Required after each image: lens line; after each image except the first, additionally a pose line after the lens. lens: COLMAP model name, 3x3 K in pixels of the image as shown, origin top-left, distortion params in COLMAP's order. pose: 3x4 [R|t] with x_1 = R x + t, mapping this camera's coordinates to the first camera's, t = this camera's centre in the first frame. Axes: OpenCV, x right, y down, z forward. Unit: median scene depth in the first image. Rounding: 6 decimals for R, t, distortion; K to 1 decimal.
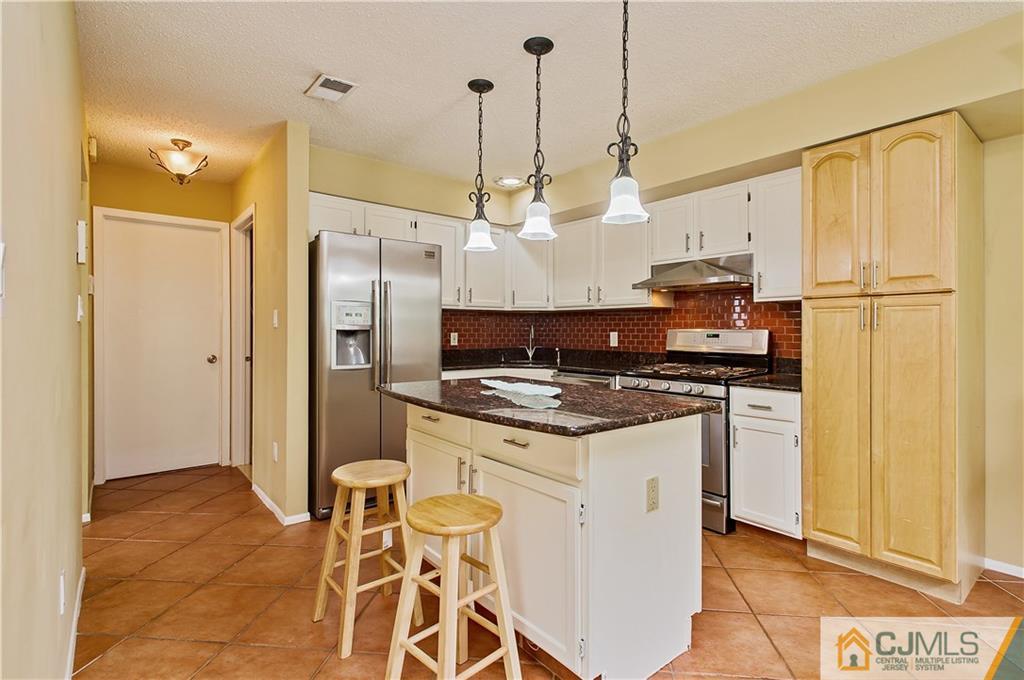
lens RADIAL K [[475.2, 0, 519.7], [0, 475.2, 333.2], [0, 0, 1]] dist [0.009950, -0.000604]
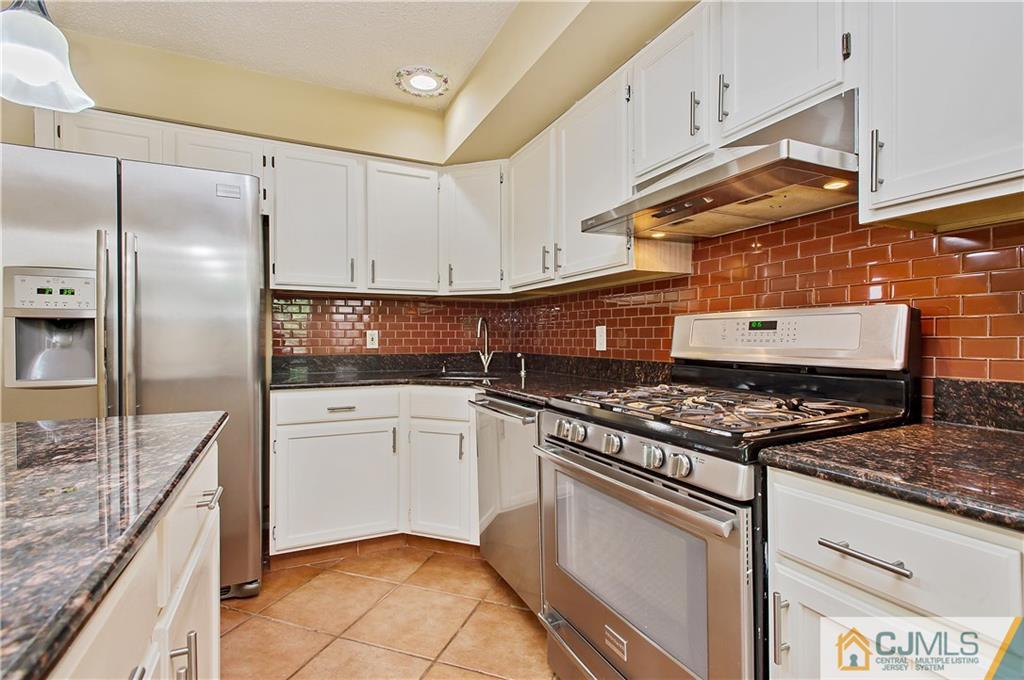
lens RADIAL K [[475.2, 0, 502.8], [0, 475.2, 342.2], [0, 0, 1]] dist [0.009950, -0.000604]
pose [[0.972814, -0.001650, -0.231580, 0.256596], [0.002834, 0.999985, 0.004777, 0.017234], [0.231568, -0.005303, 0.972804, 0.480371]]
